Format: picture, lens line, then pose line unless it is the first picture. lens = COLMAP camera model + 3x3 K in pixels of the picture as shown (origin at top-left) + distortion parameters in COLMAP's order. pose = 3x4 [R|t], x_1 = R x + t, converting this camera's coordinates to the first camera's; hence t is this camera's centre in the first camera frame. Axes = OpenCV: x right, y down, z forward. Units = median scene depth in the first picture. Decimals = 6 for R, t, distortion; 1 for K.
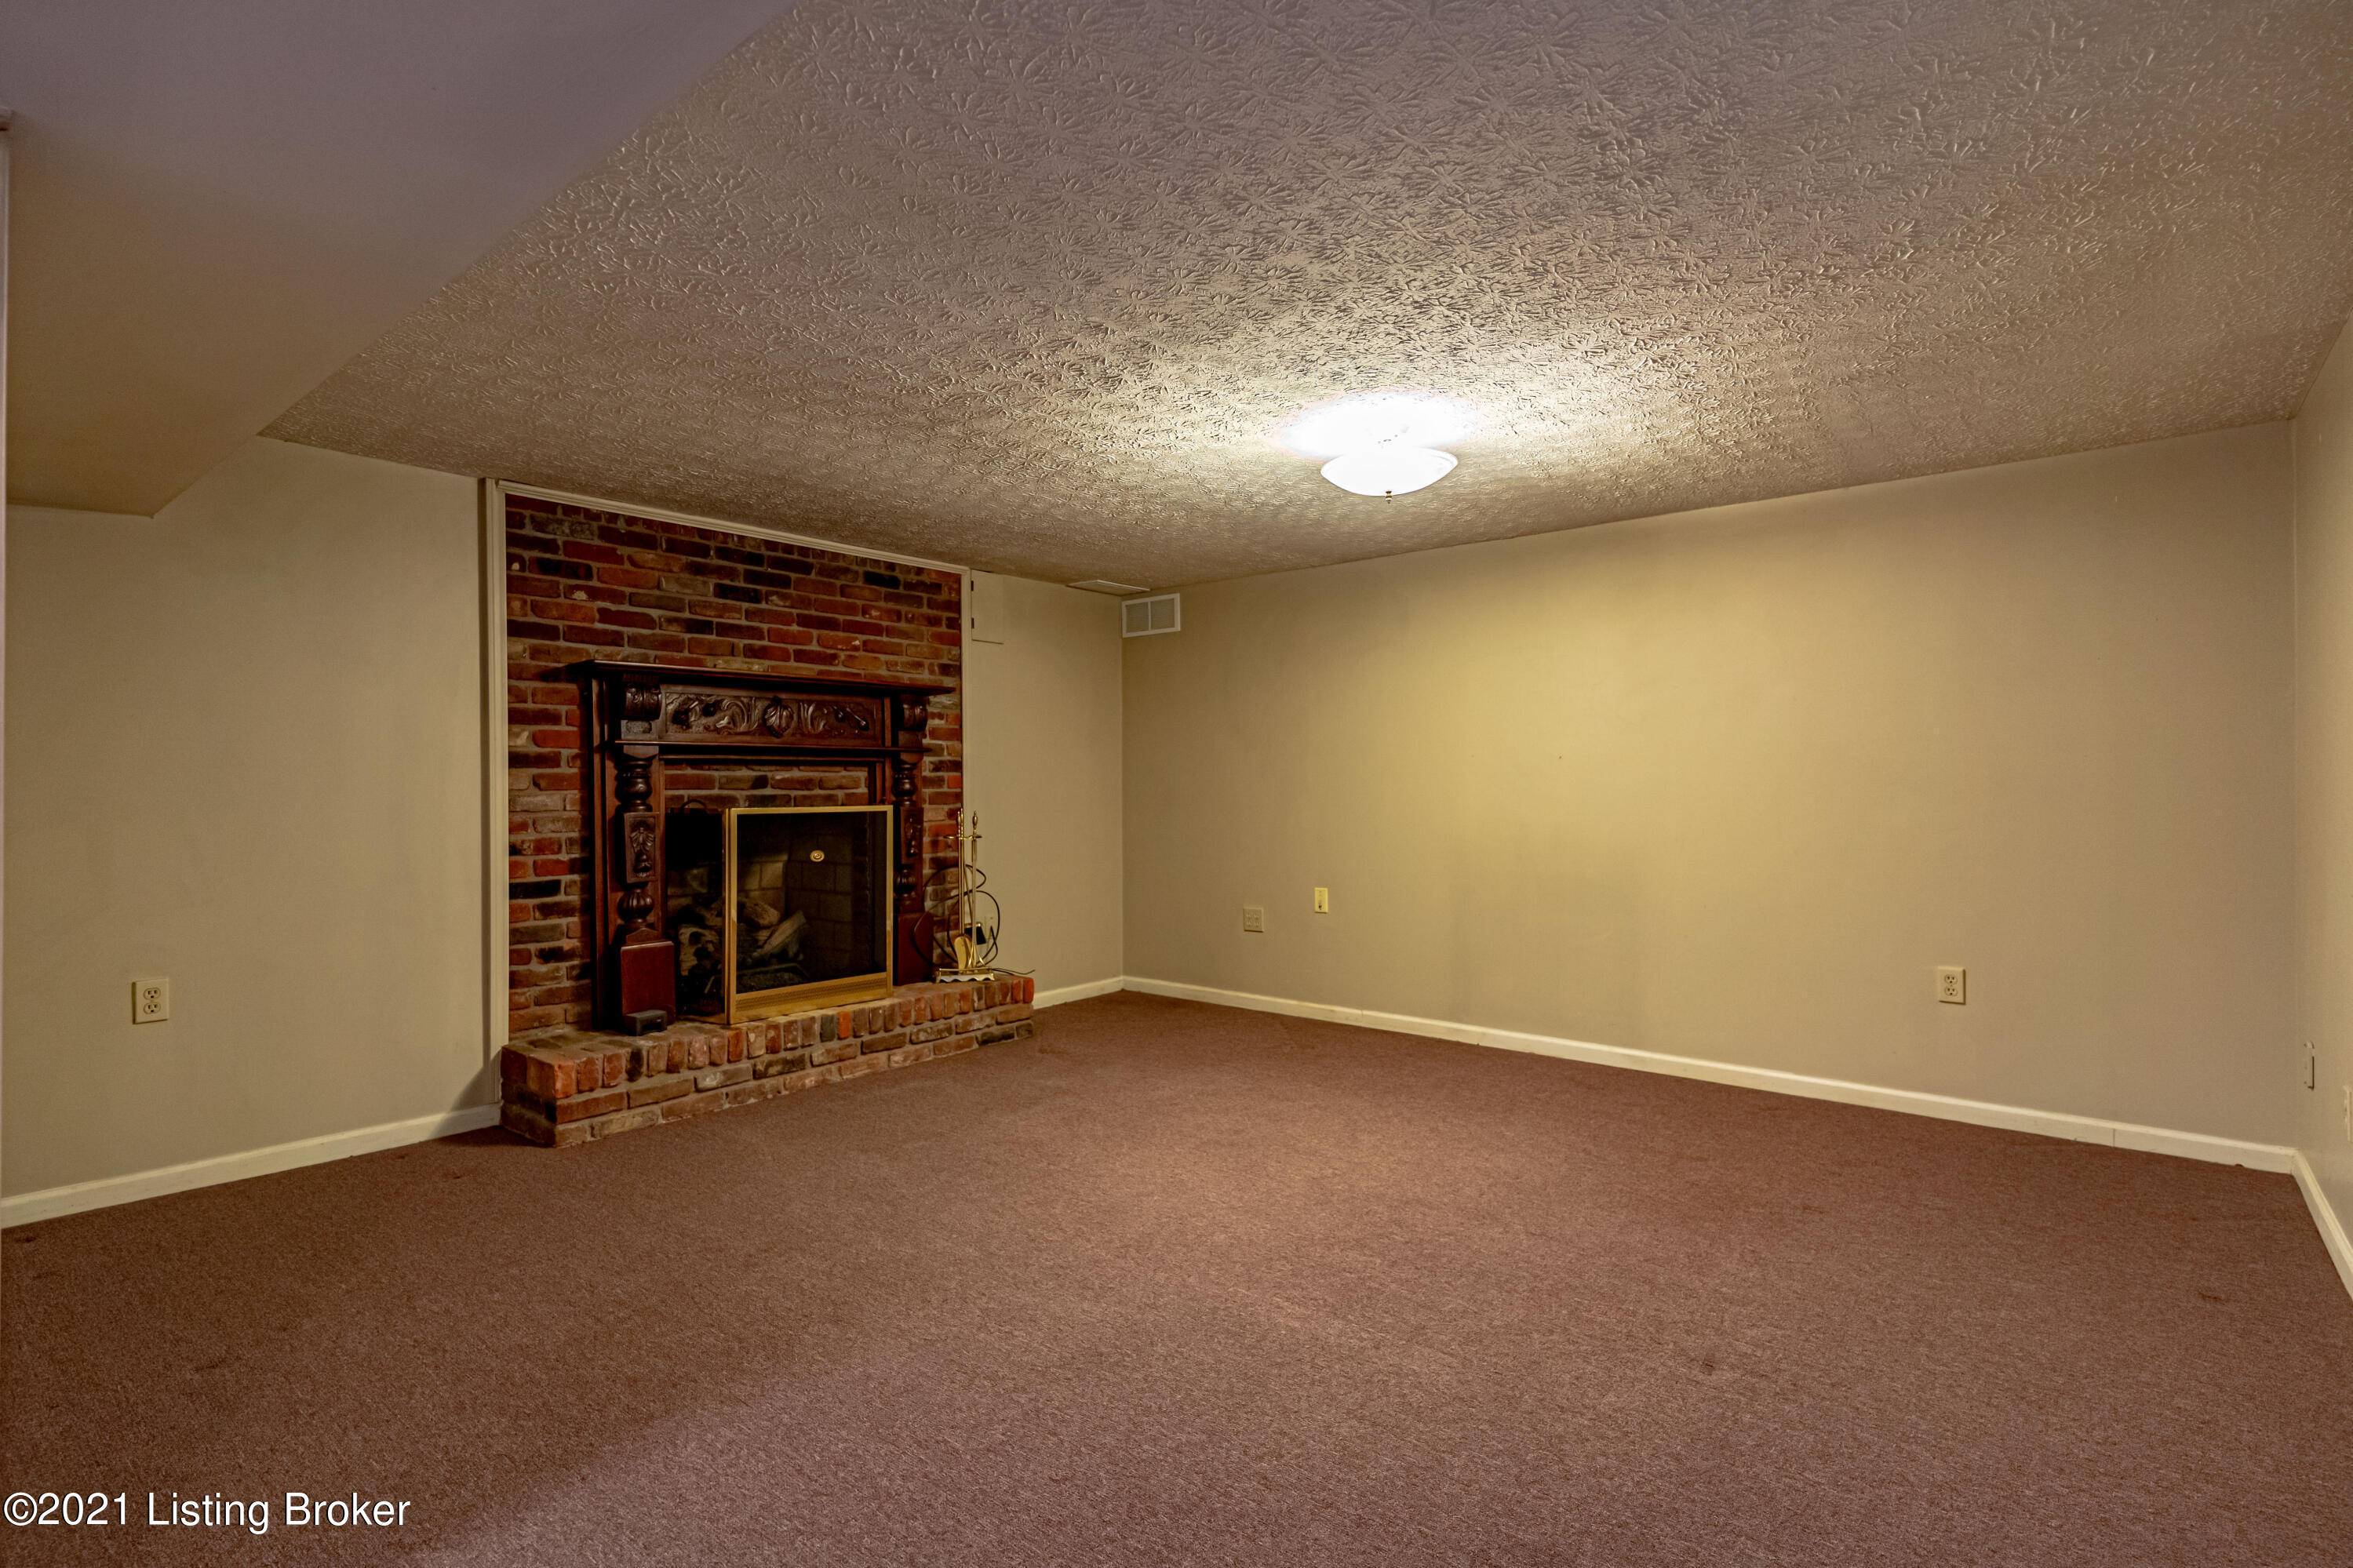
lens RADIAL K [[1127.0, 0, 1176.6], [0, 1127.0, 786.8], [0, 0, 1]] dist [0.005881, 0.000763]
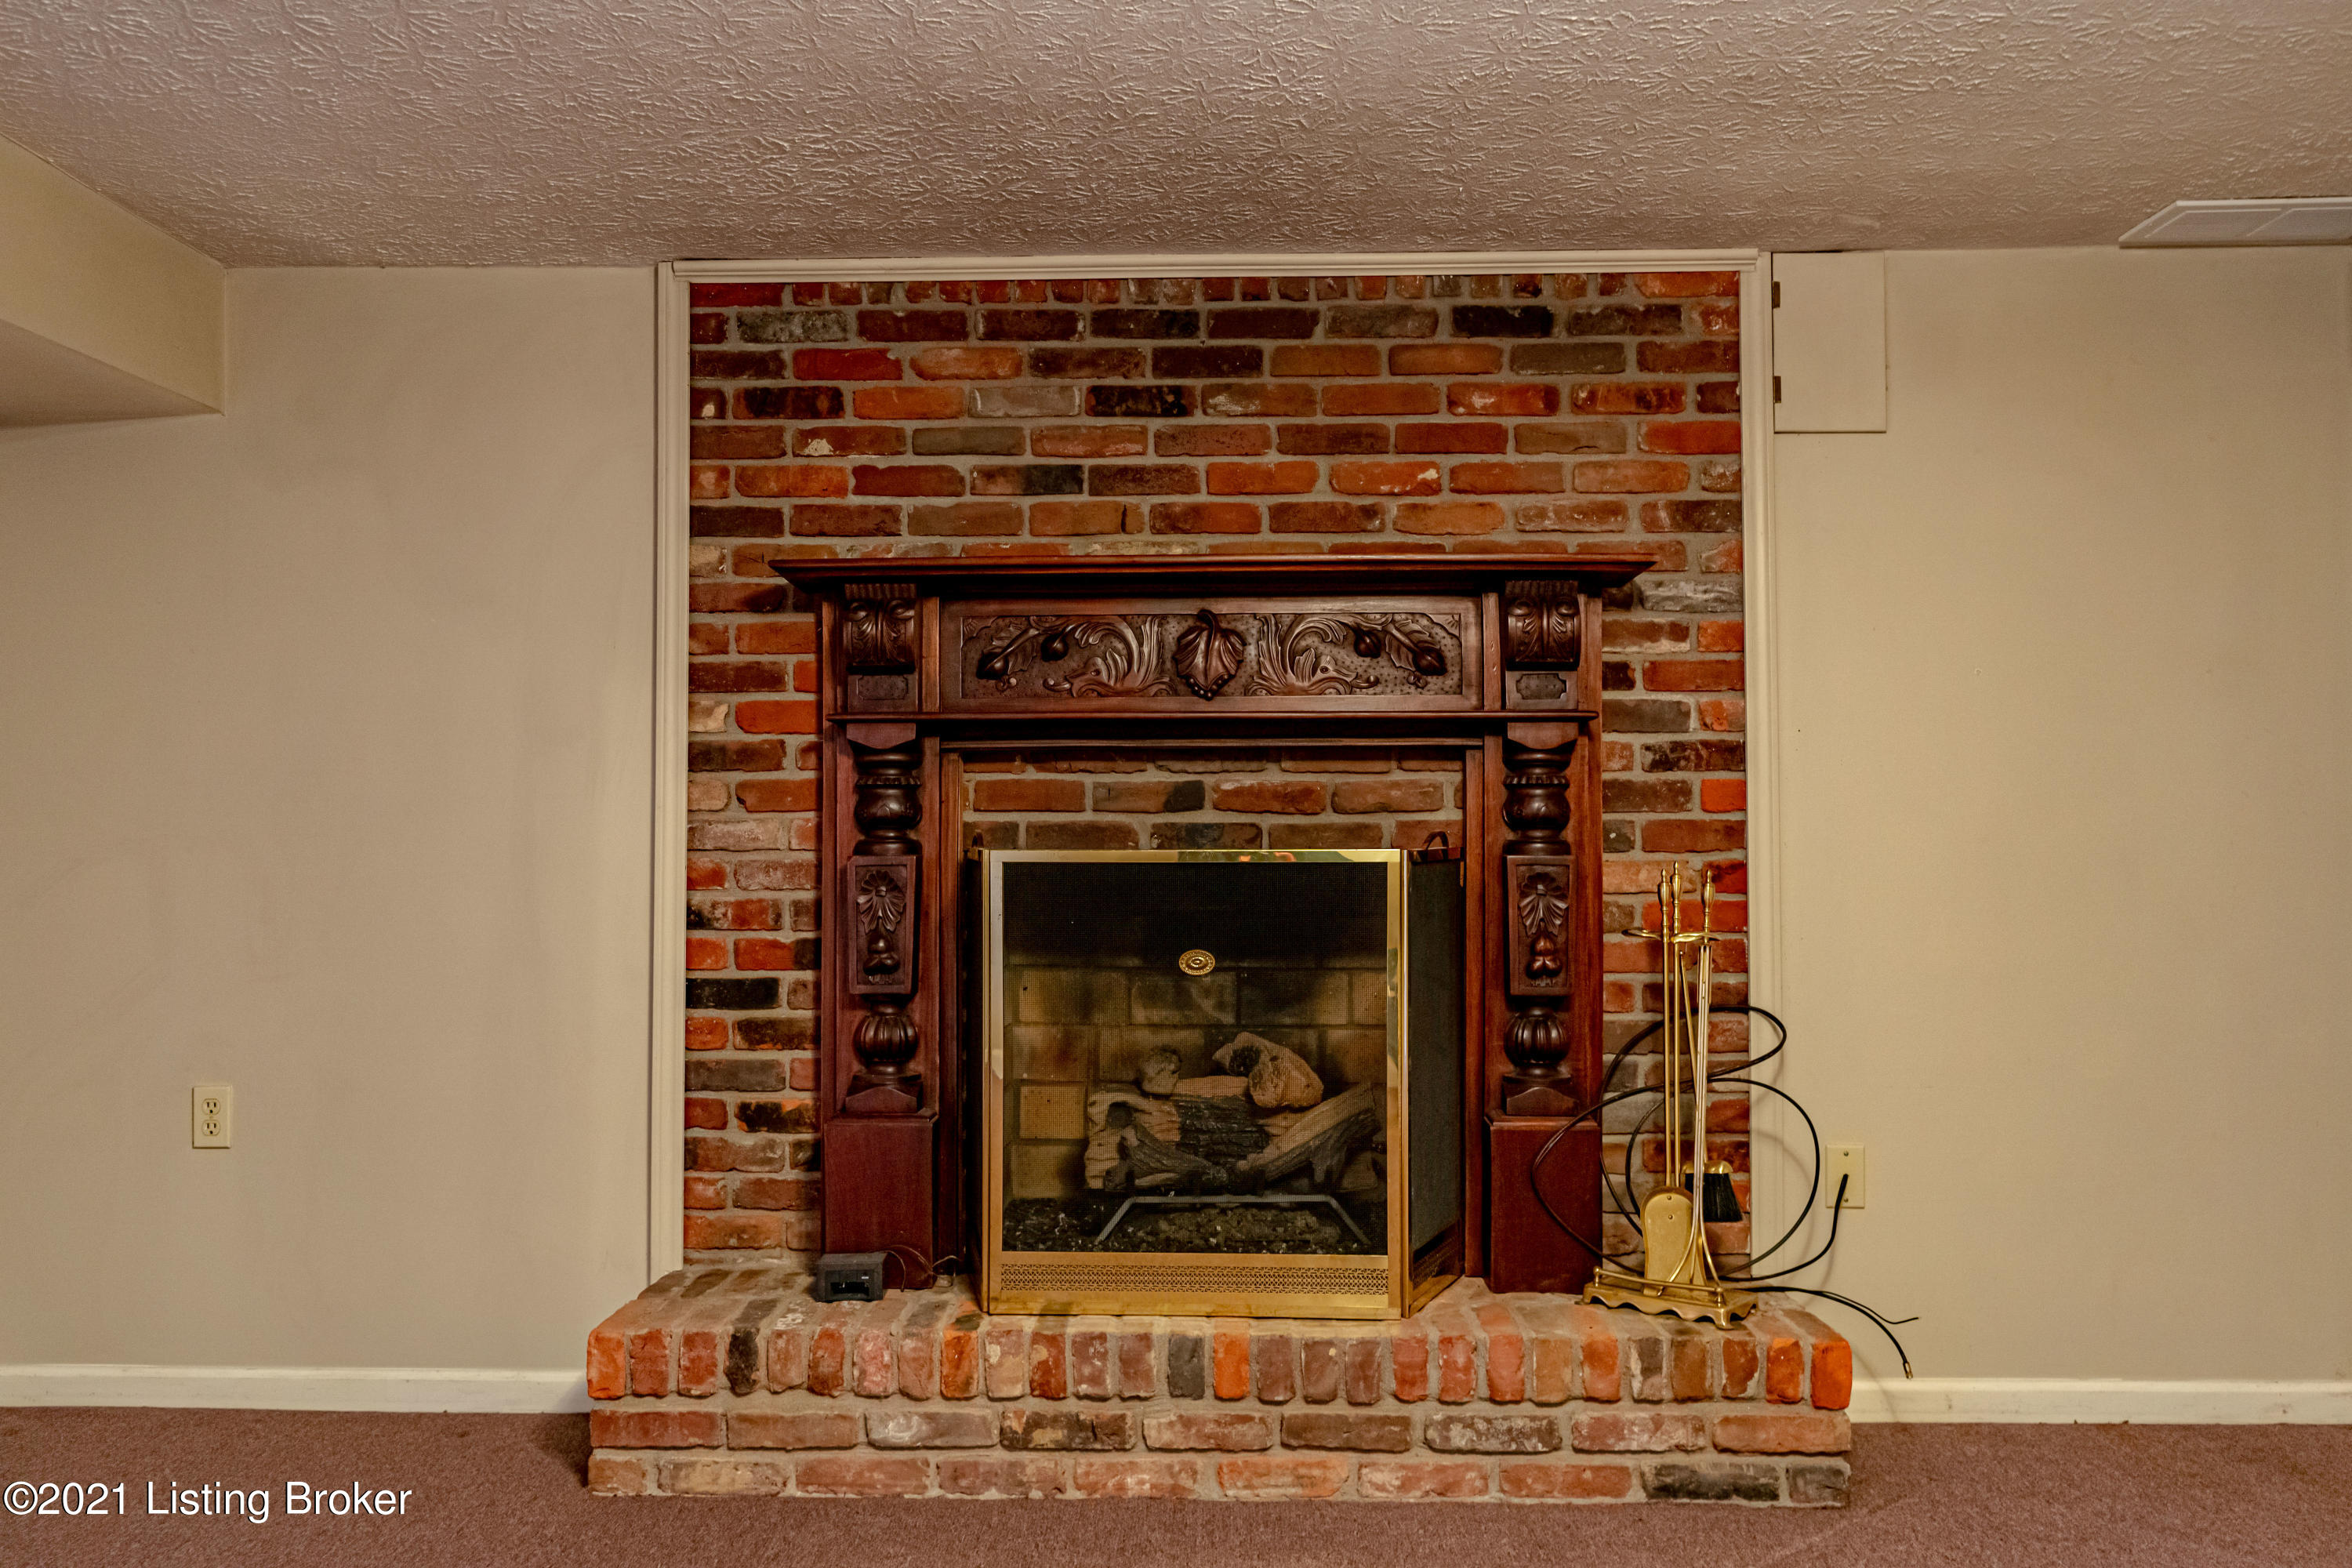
lens RADIAL K [[1837.3, 0, 1176.2], [0, 1837.3, 784.6], [0, 0, 1]] dist [0.005588, 0.004853]
pose [[0.614566, -0.016839, -0.788685, 0.242841], [-0.002690, 0.999722, -0.023442, 0.009348], [0.788861, 0.016528, 0.614350, 0.564416]]
